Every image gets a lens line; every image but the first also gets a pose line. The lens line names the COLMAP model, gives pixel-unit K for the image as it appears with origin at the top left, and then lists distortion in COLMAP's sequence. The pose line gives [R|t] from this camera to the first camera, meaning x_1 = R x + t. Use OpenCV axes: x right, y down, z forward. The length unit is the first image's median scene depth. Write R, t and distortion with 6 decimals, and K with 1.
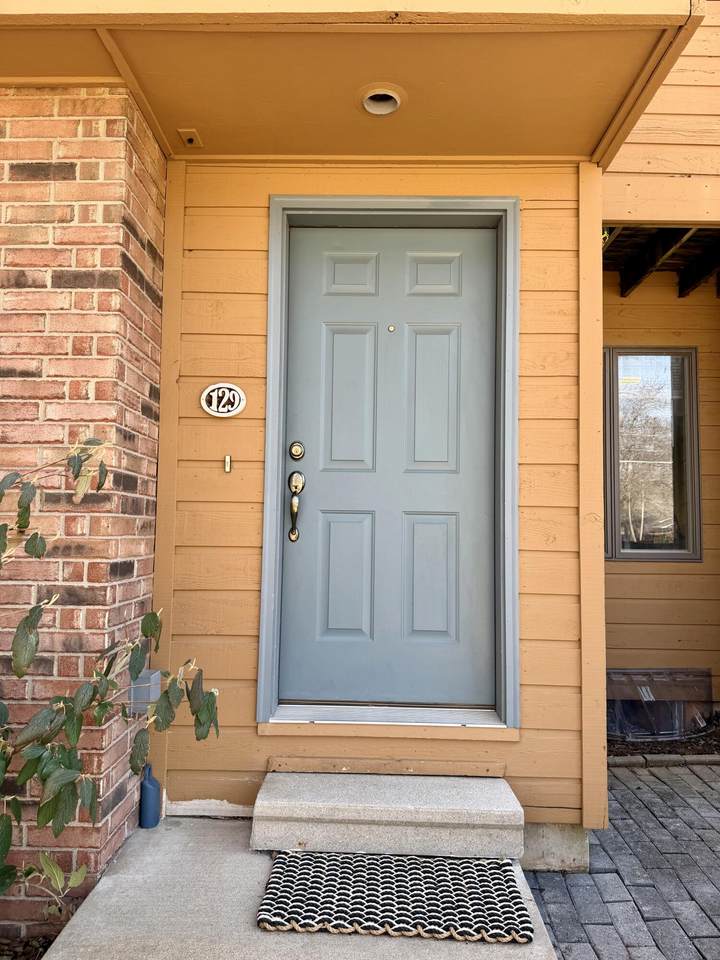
lens RADIAL K [[680.7, 0, 359.1], [0, 680.7, 481.0], [0, 0, 1]] dist [-0.028953, 0.001938]
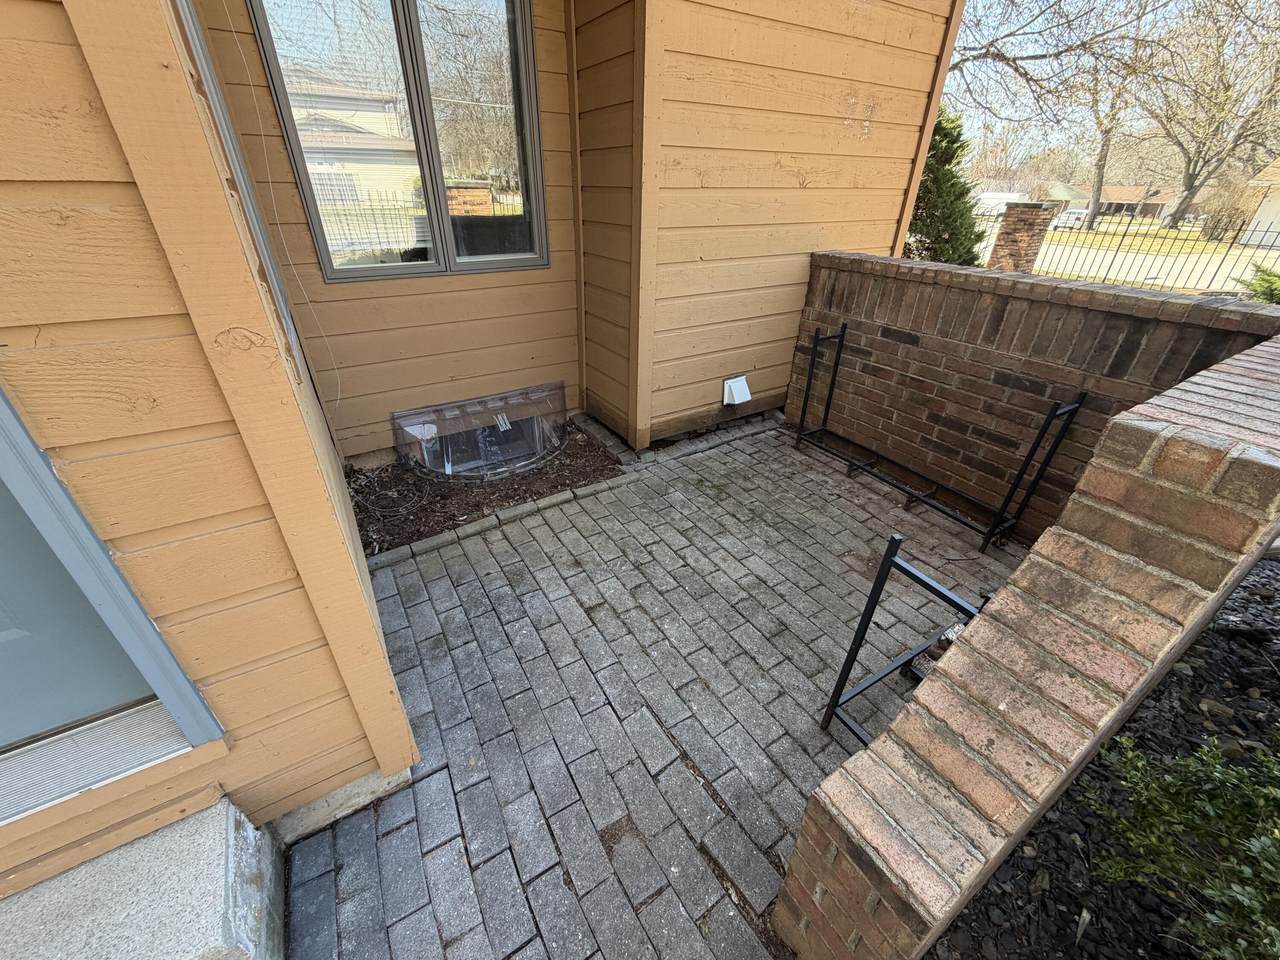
lens RADIAL K [[506.8, 0, 637.6], [0, 506.8, 482.7], [0, 0, 1]] dist [-0.004072, -0.000060]
pose [[0.836587, -0.280222, 0.470741, 0.308067], [-0.045822, 0.820474, 0.569845, -0.048041], [-0.545914, -0.498295, 0.673558, 0.506814]]
